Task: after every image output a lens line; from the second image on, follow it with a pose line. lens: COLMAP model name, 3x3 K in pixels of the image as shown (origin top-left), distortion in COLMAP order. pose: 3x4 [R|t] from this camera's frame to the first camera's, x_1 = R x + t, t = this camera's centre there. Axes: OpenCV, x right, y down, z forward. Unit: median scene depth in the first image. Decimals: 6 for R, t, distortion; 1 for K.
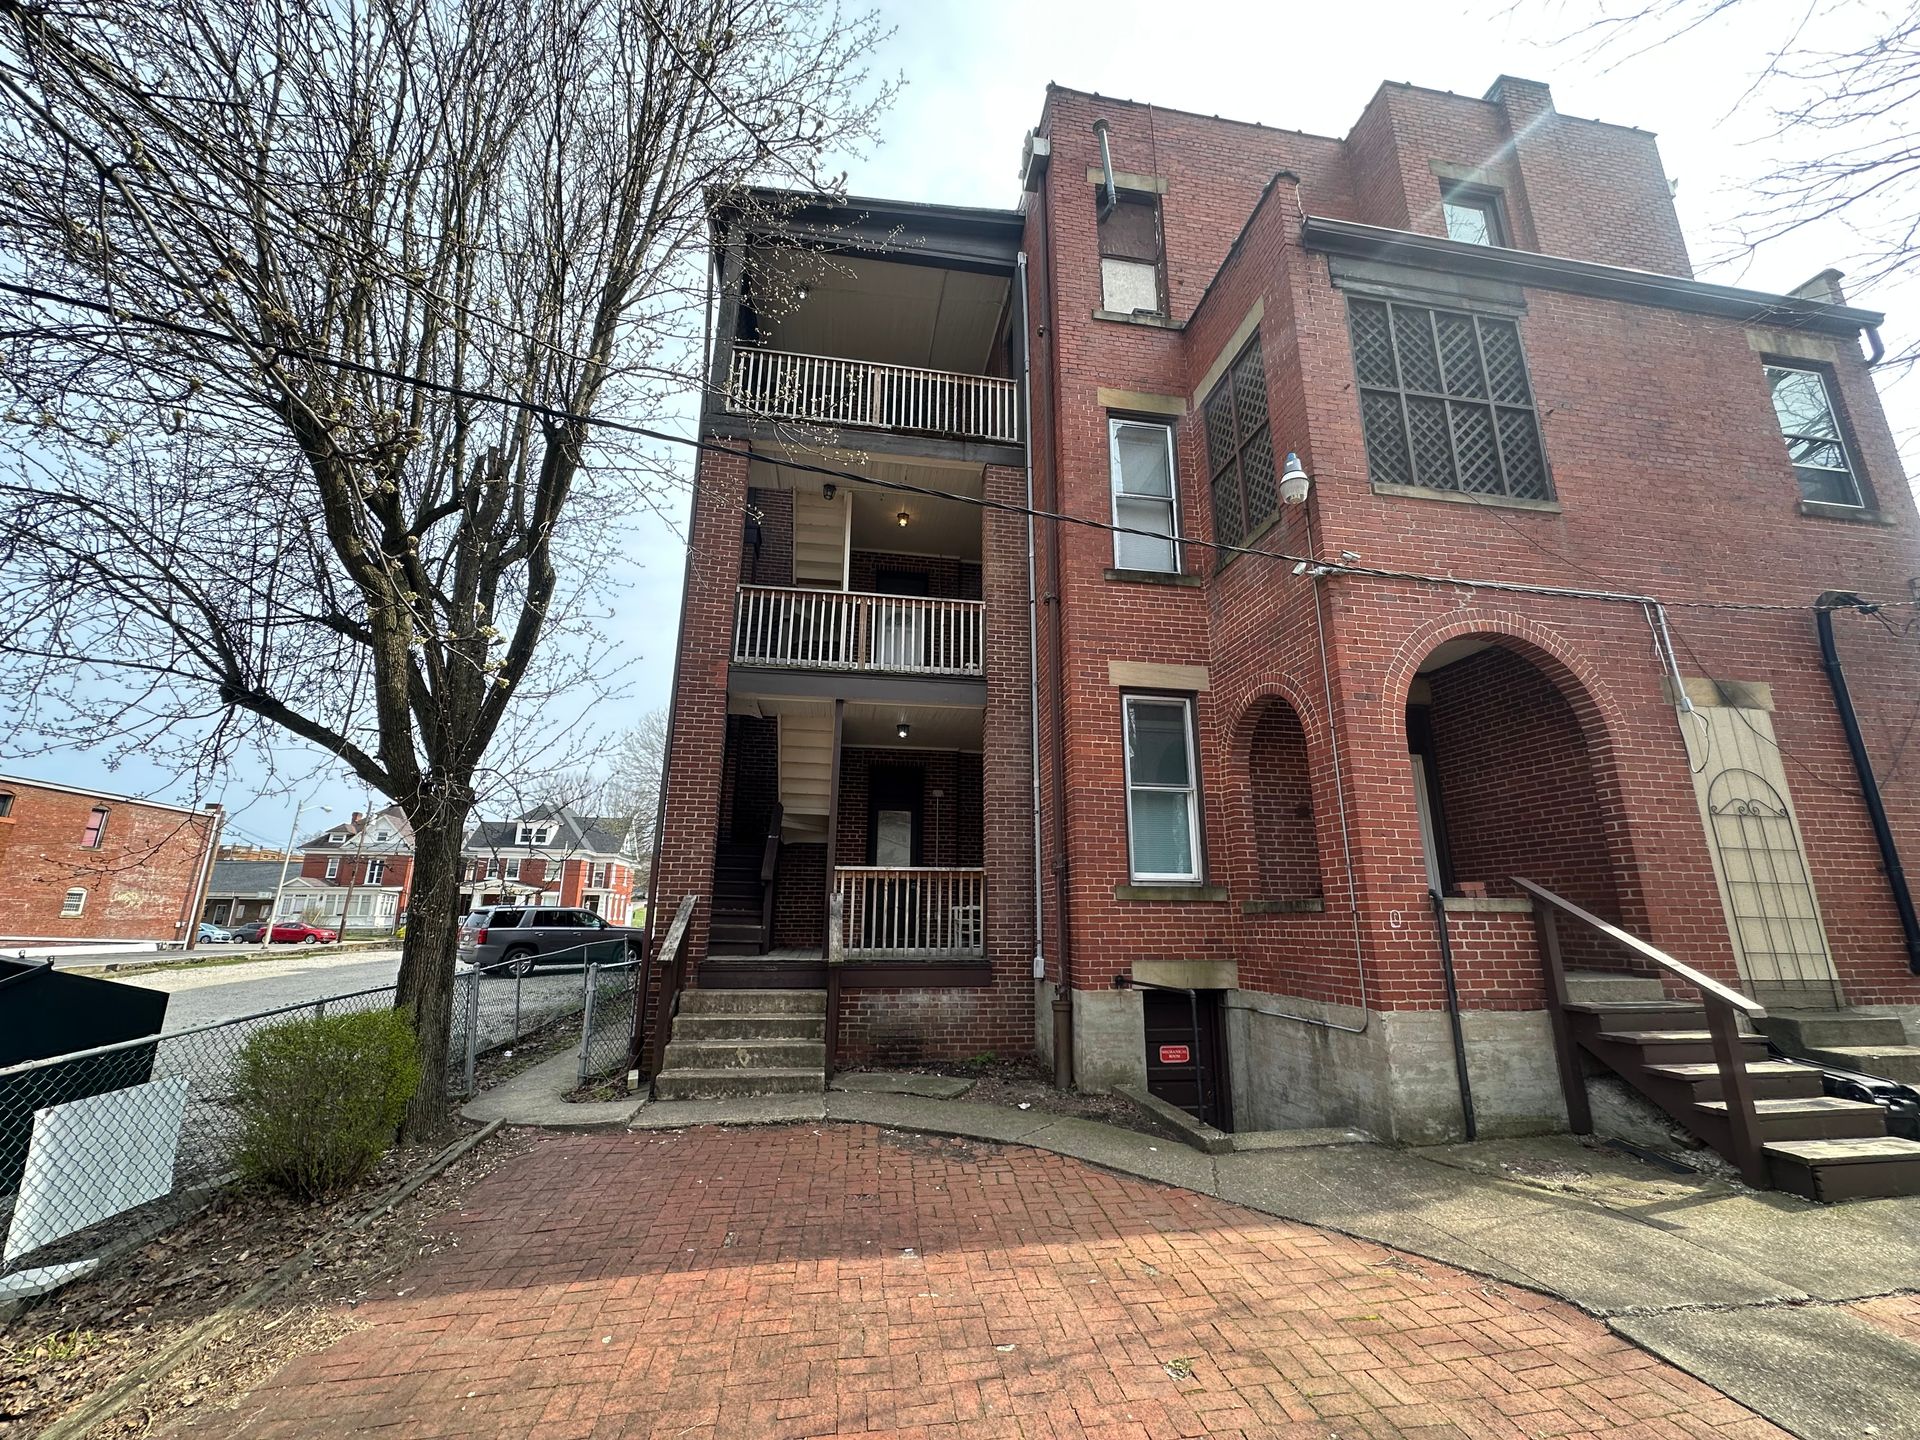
lens RADIAL K [[766.2, 0, 962.4], [0, 766.2, 717.5], [0, 0, 1]] dist [-0.004265, -0.000007]
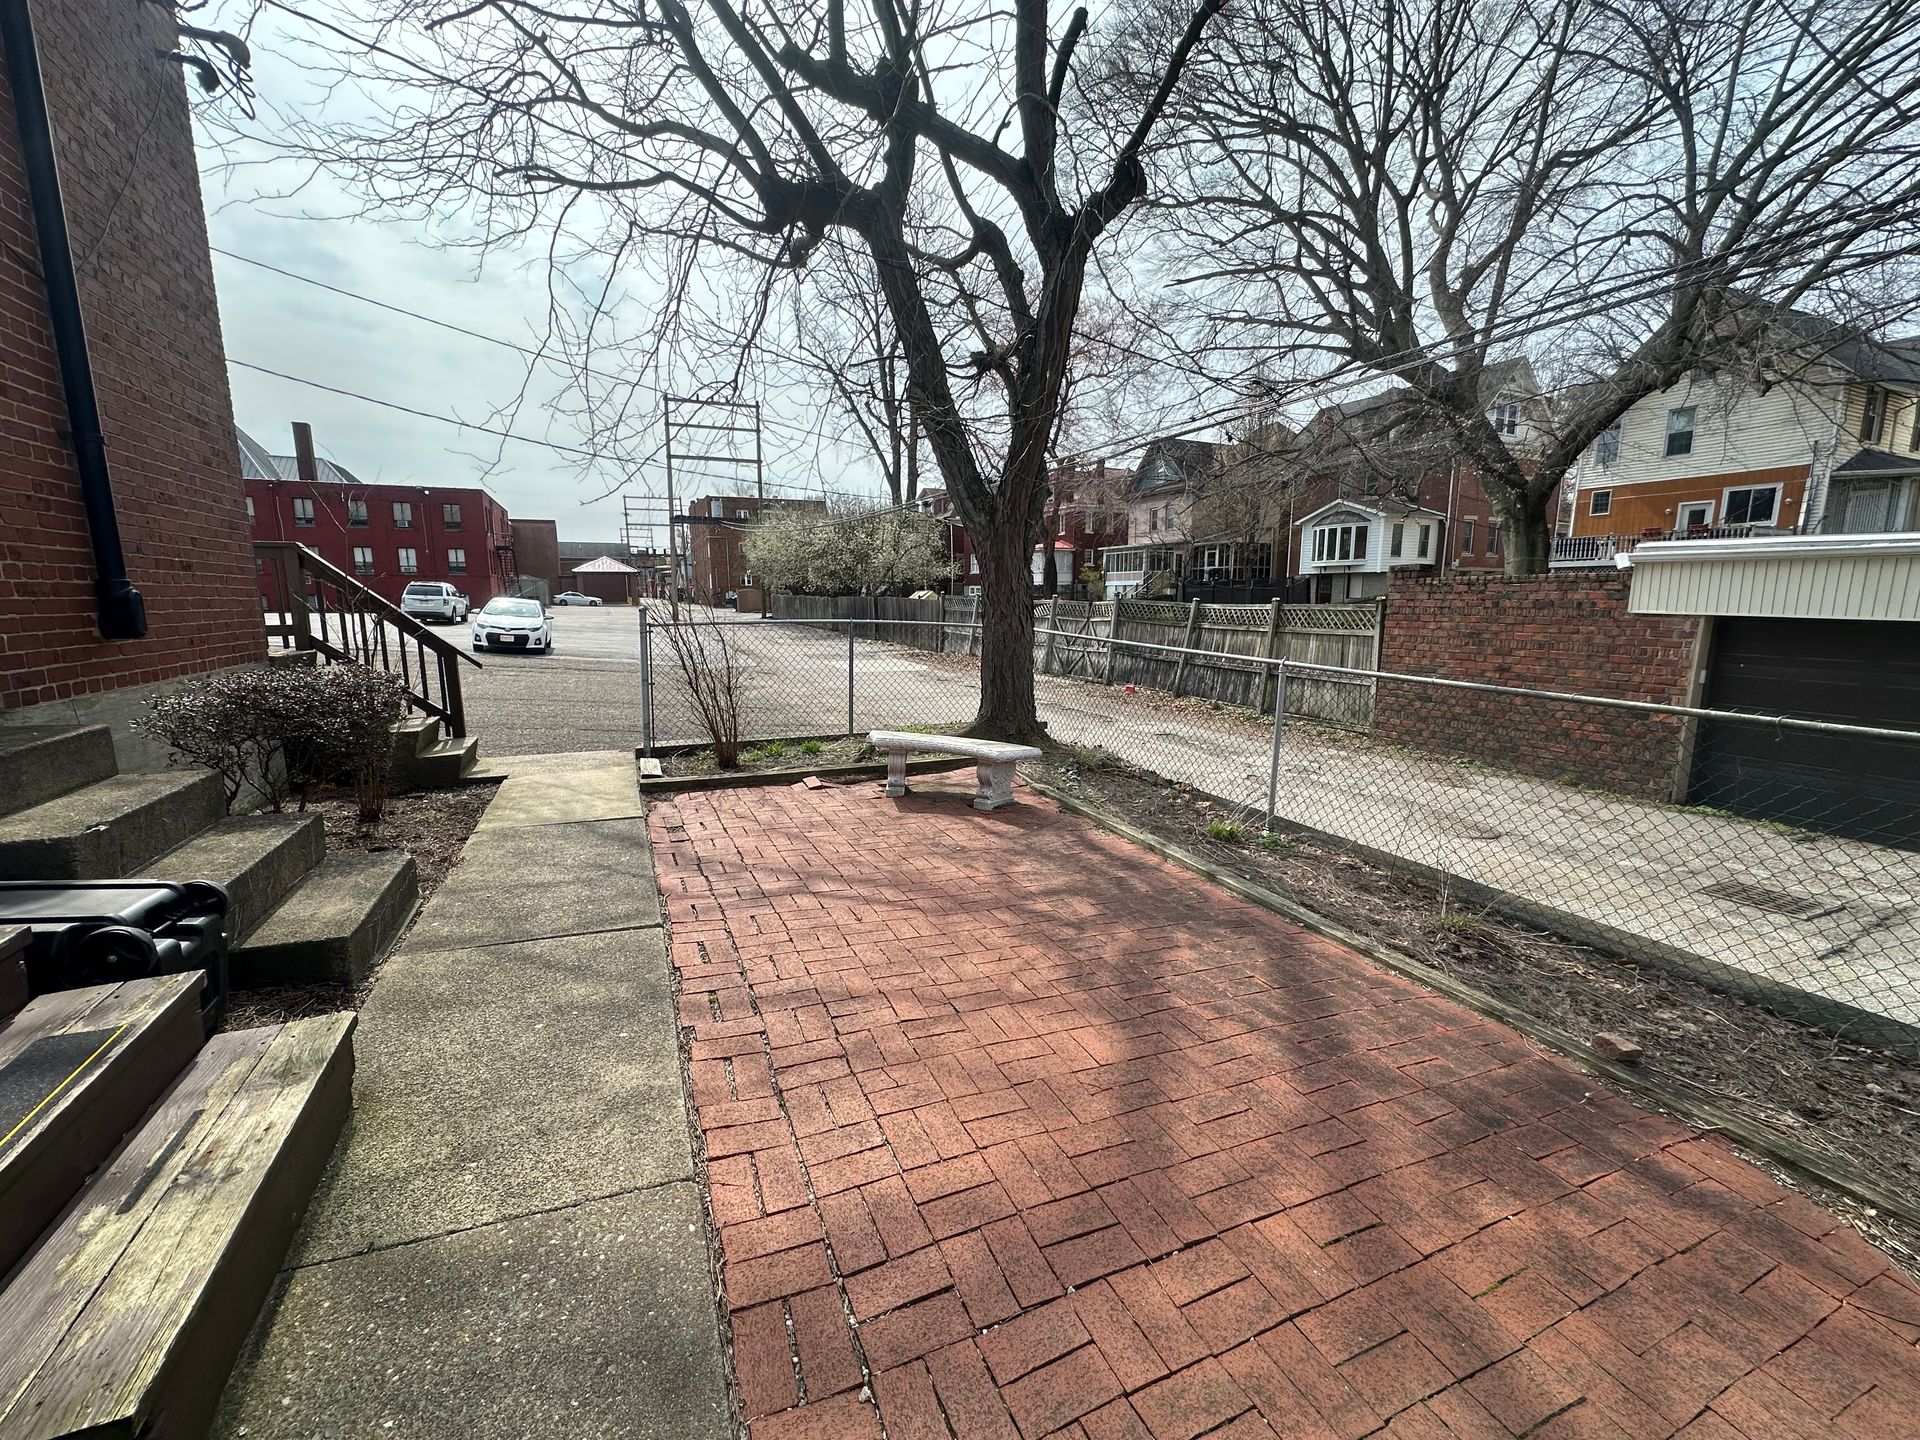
lens RADIAL K [[768.7, 0, 960.0], [0, 768.7, 720.0], [0, 0, 1]] dist [0.000859, 0.000056]
pose [[-0.259153, -0.162199, 0.952119, 0.512747], [-0.252270, 0.962945, 0.095379, 0.171251], [-0.932309, -0.215474, -0.290468, 0.525680]]
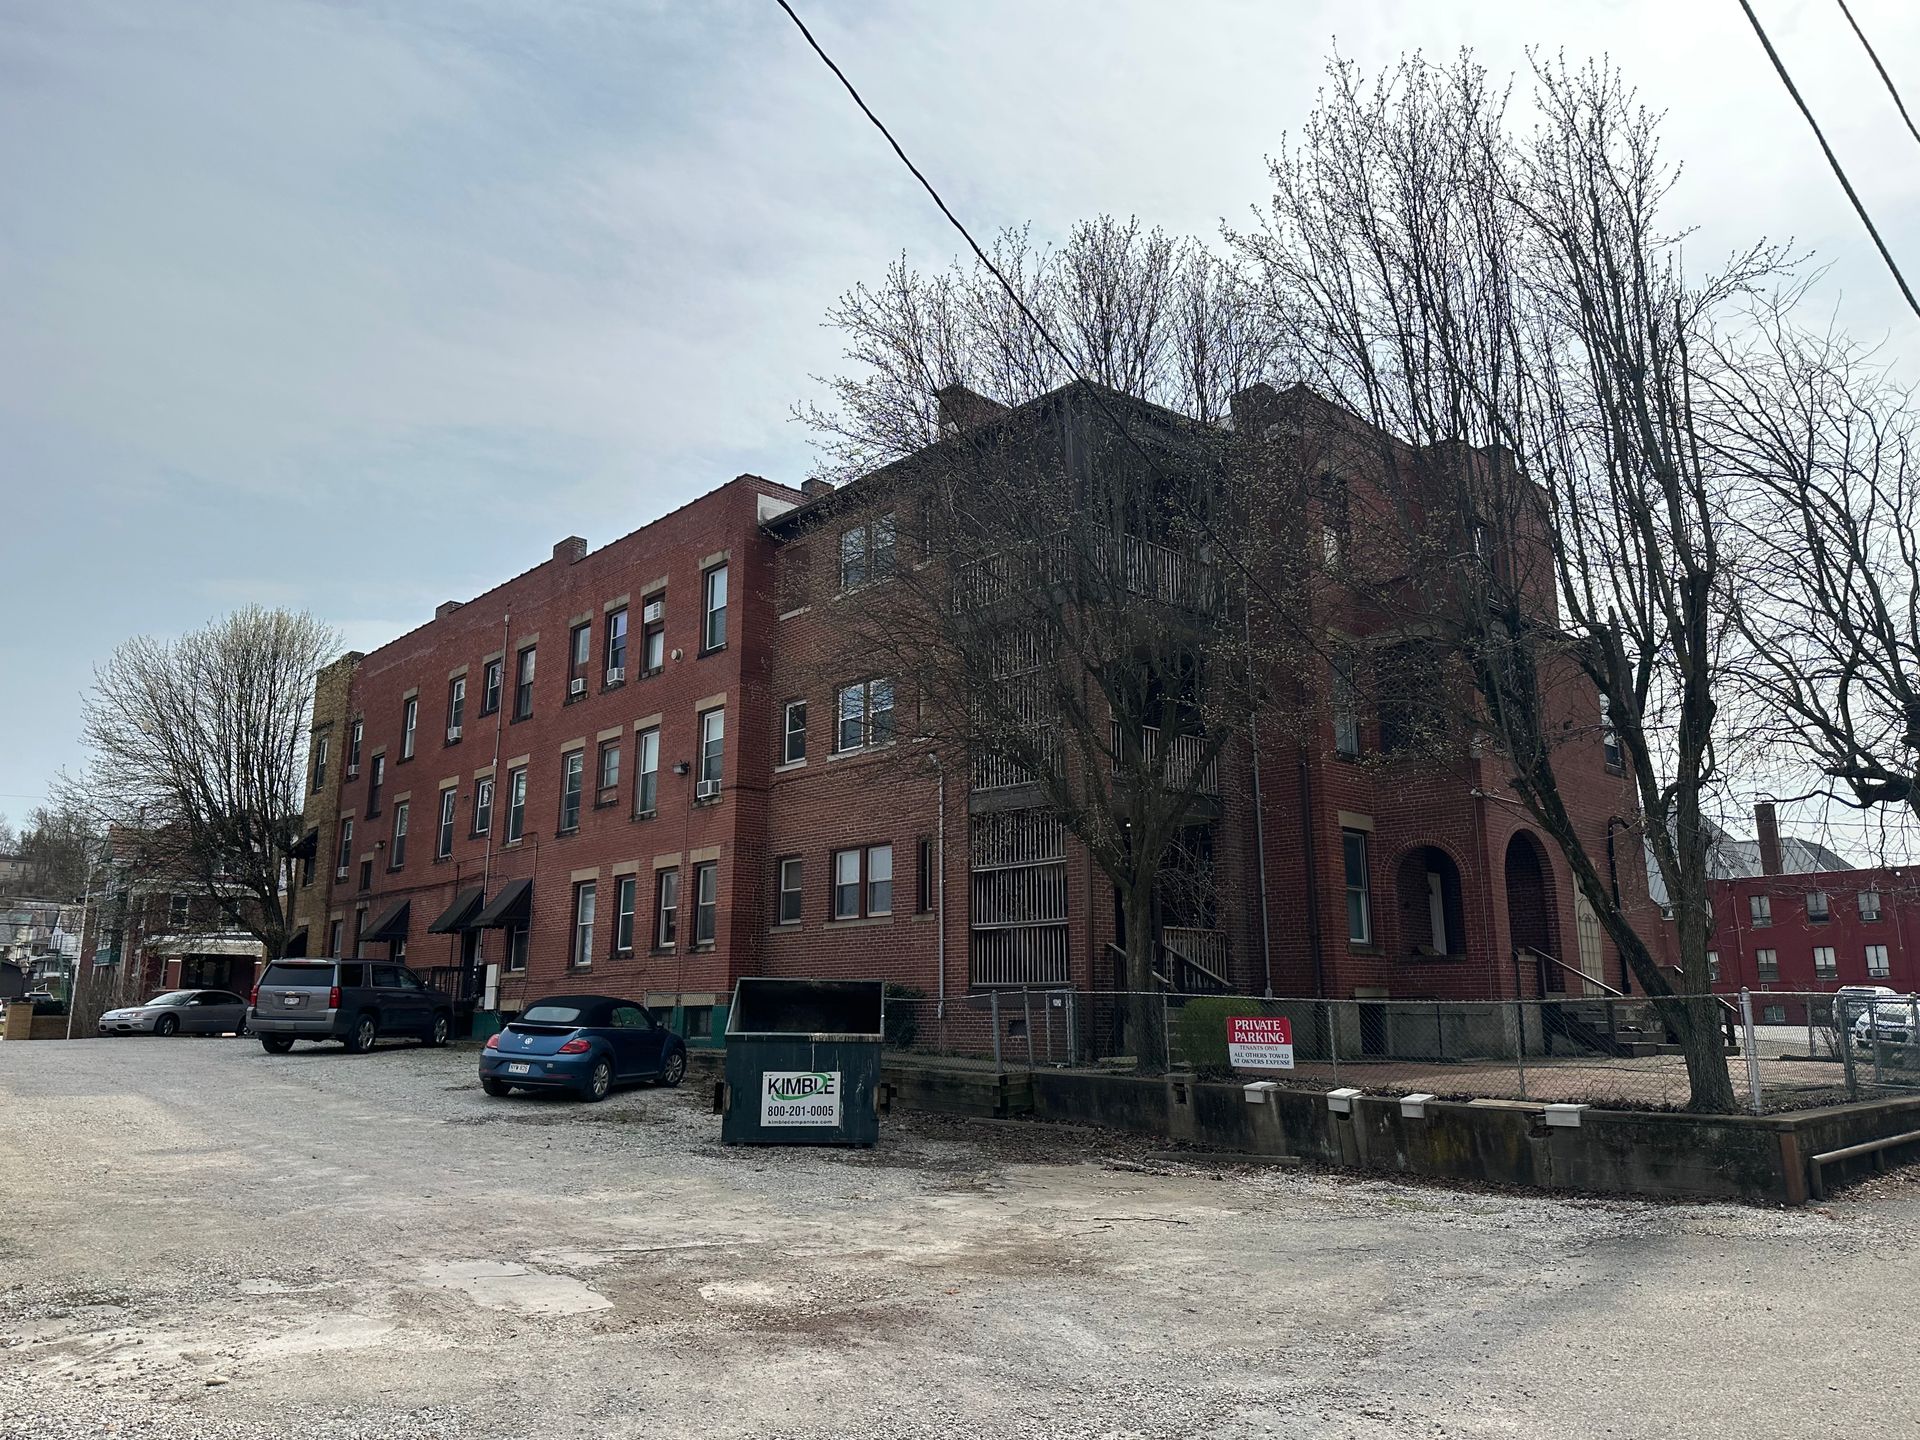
lens RADIAL K [[1321.1, 0, 960.0], [0, 1321.1, 720.0], [0, 0, 1]] dist [0.142594, -0.198845]
pose [[0.833439, 0.111000, 0.541349, -2.411093], [-0.135608, 0.990747, 0.005631, -0.201237], [-0.535715, -0.078105, 0.840779, -1.137721]]
